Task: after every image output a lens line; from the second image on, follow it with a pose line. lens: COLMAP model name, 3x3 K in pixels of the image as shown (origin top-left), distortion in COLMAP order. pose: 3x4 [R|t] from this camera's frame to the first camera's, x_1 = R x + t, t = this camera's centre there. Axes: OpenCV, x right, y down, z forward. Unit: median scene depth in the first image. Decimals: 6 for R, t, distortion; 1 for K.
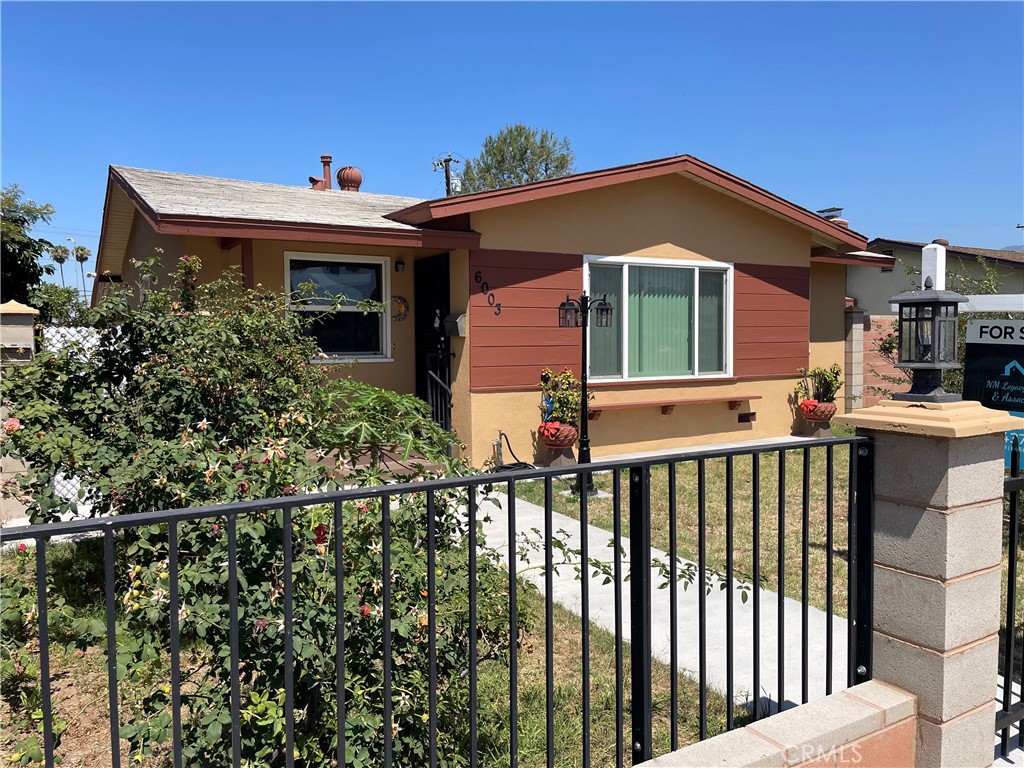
lens RADIAL K [[775.2, 0, 510.7], [0, 775.2, 378.8], [0, 0, 1]] dist [0.110412, -0.149392]
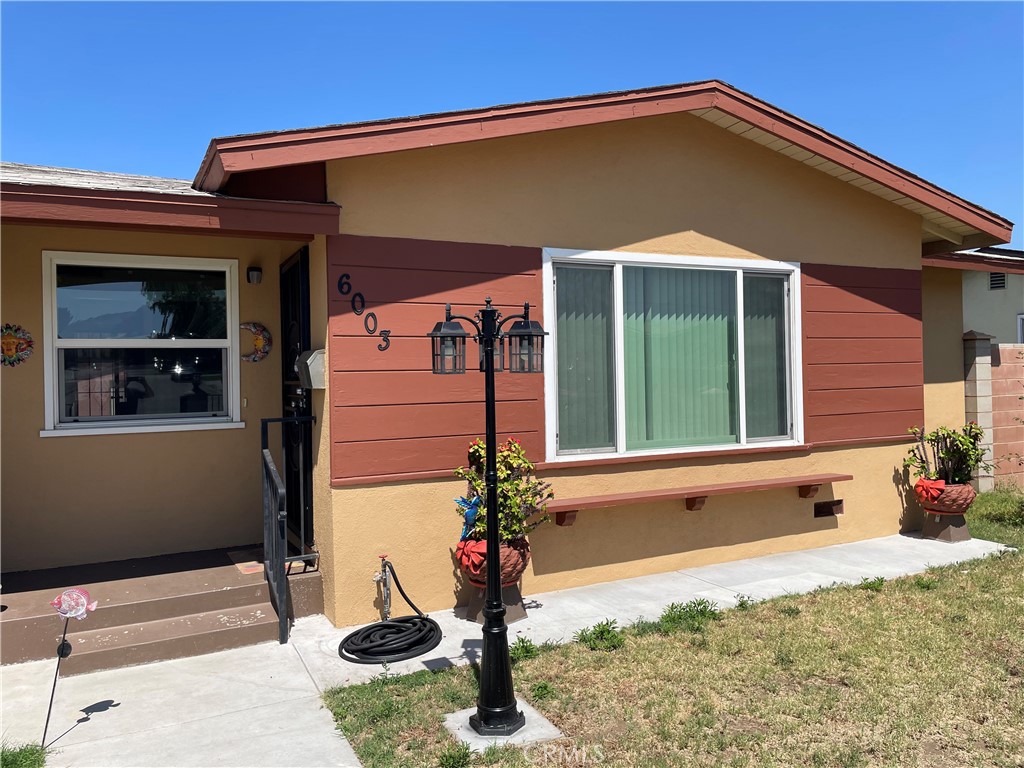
lens RADIAL K [[775.2, 0, 510.7], [0, 775.2, 378.8], [0, 0, 1]] dist [0.110412, -0.149392]
pose [[0.997300, -0.011347, -0.072555, 0.102634], [0.008077, 0.998945, -0.045196, -0.029804], [0.072991, 0.044488, 0.996340, 0.376290]]
